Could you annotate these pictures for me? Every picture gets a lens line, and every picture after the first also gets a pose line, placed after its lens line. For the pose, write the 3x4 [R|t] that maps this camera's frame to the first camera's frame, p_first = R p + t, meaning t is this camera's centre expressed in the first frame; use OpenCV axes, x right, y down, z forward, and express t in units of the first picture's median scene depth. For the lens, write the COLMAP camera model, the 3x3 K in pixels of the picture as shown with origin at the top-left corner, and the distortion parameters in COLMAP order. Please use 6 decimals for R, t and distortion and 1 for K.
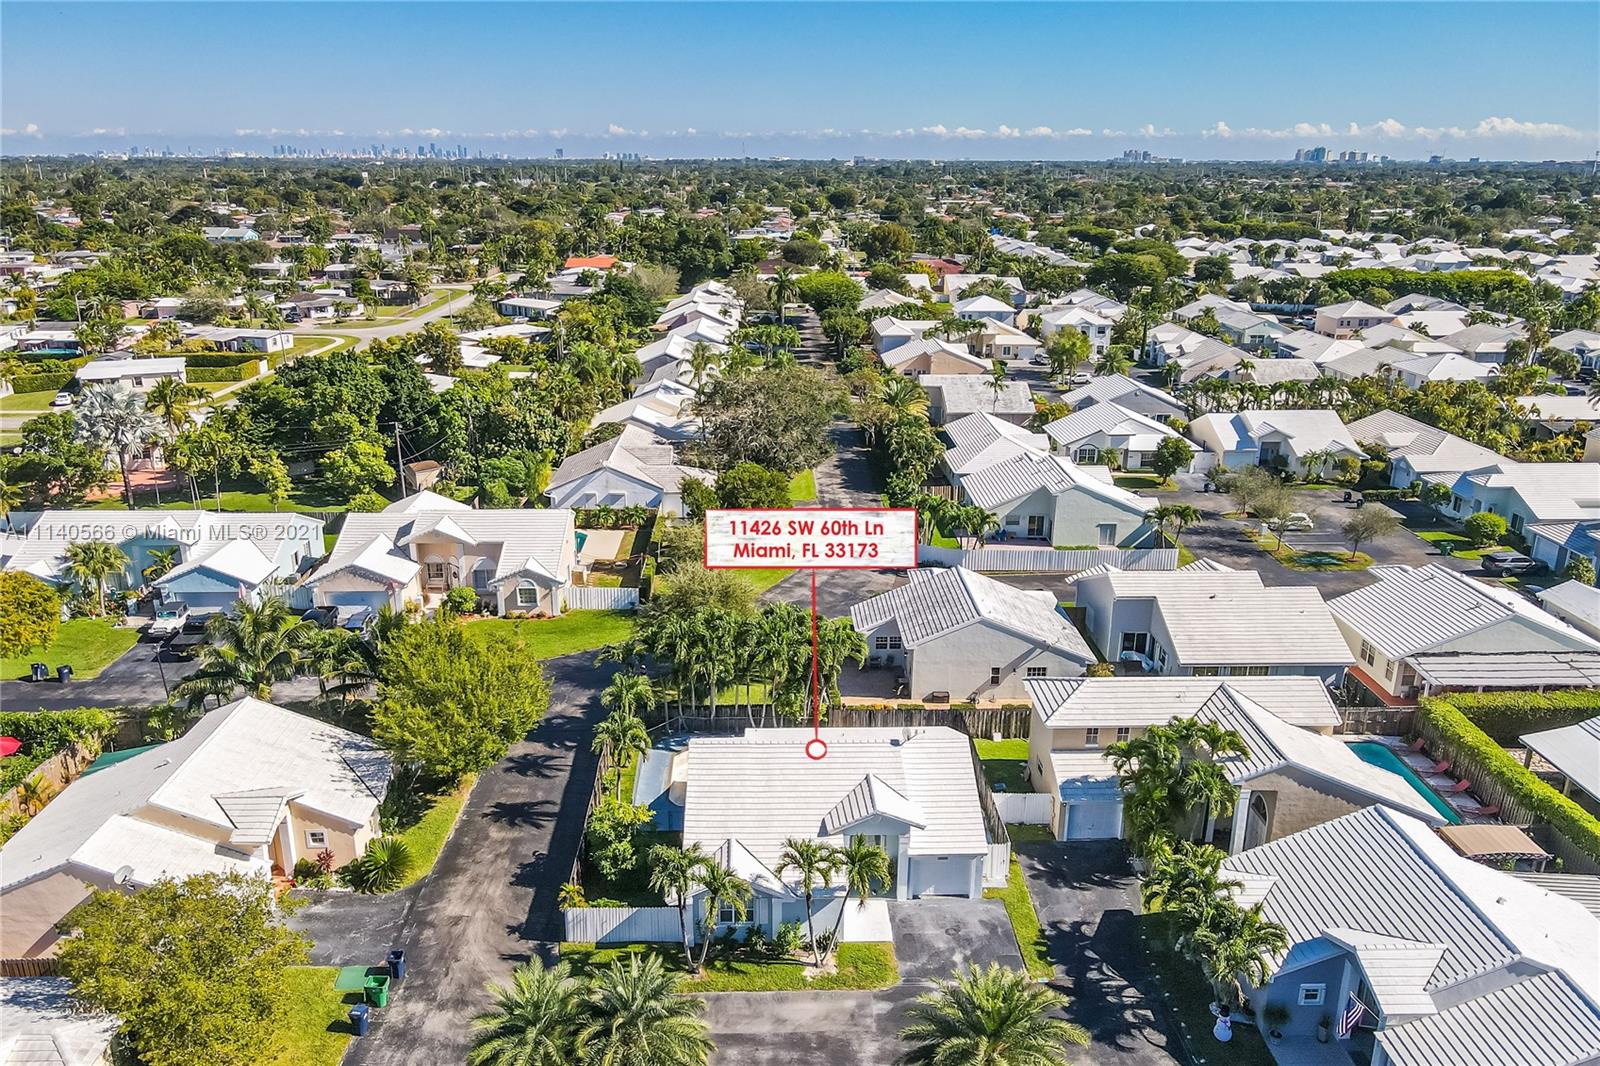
lens RADIAL K [[1151.8, 0, 797.1], [0, 1151.8, 532.1], [0, 0, 1]] dist [-0.005755, 0.000382]
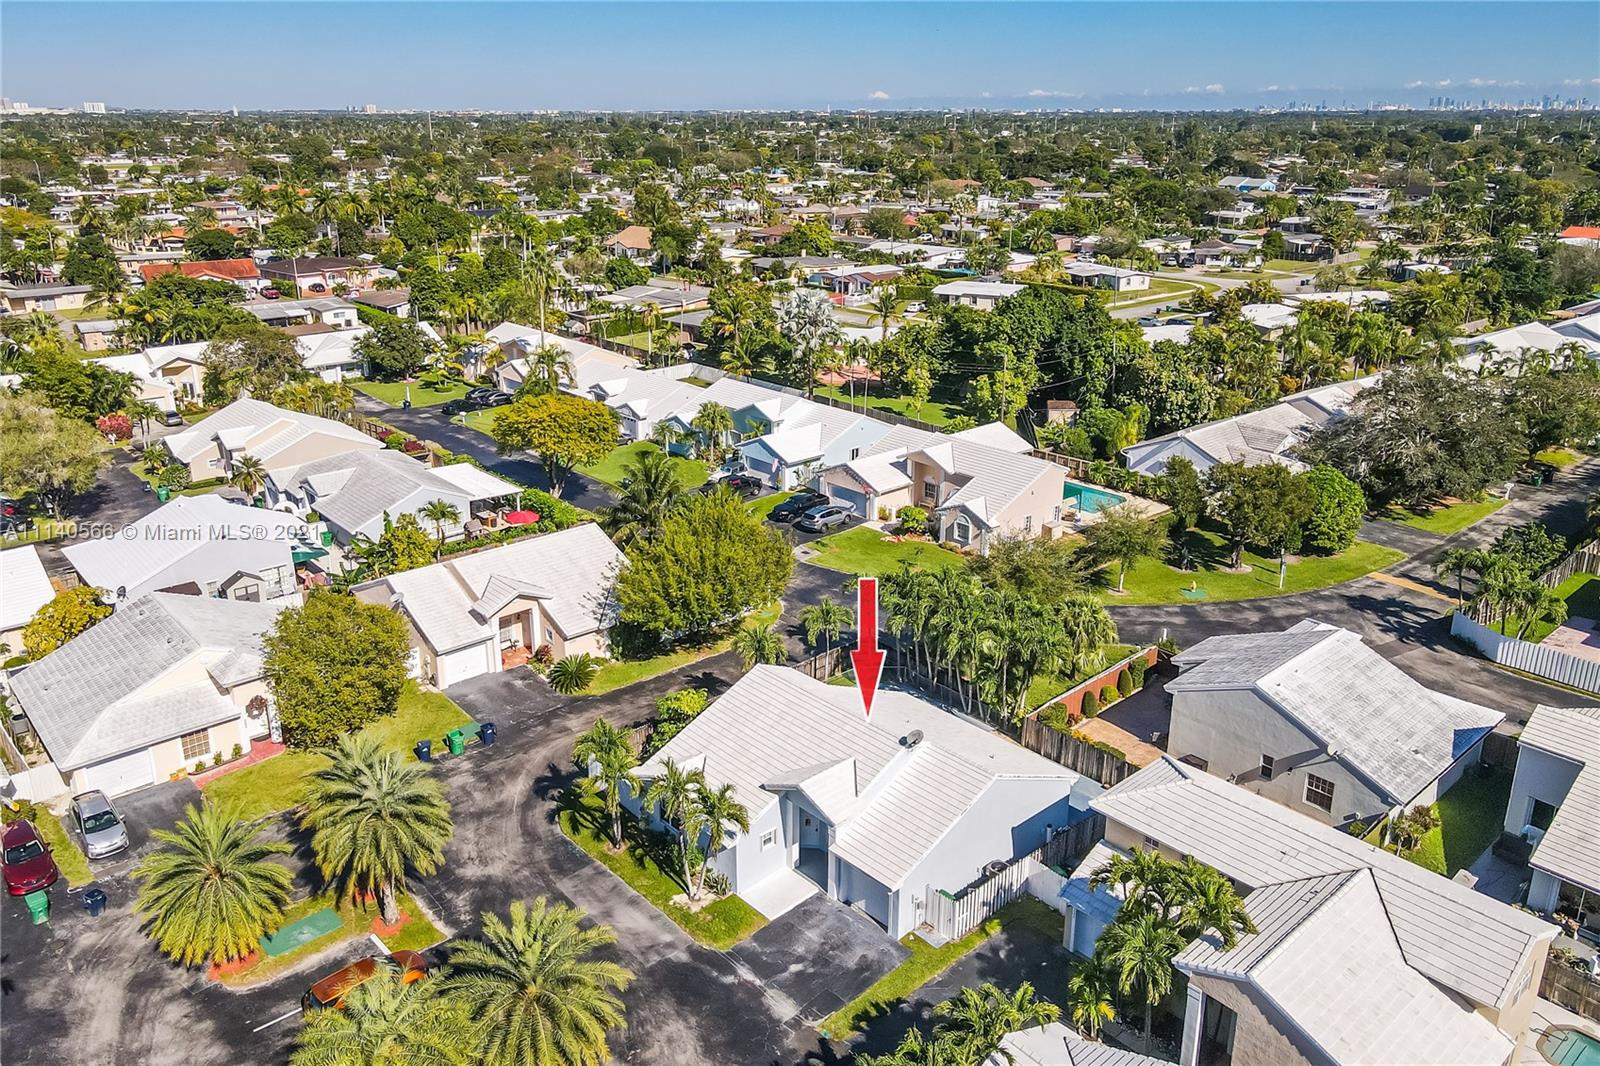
lens RADIAL K [[1151.8, 0, 802.0], [0, 1151.8, 534.8], [0, 0, 1]] dist [-0.005755, 0.000382]
pose [[0.649839, 0.256236, -0.715578, 0.390048], [-0.227997, 0.963822, 0.138076, -0.048285], [0.725070, 0.073423, 0.684750, 0.194649]]
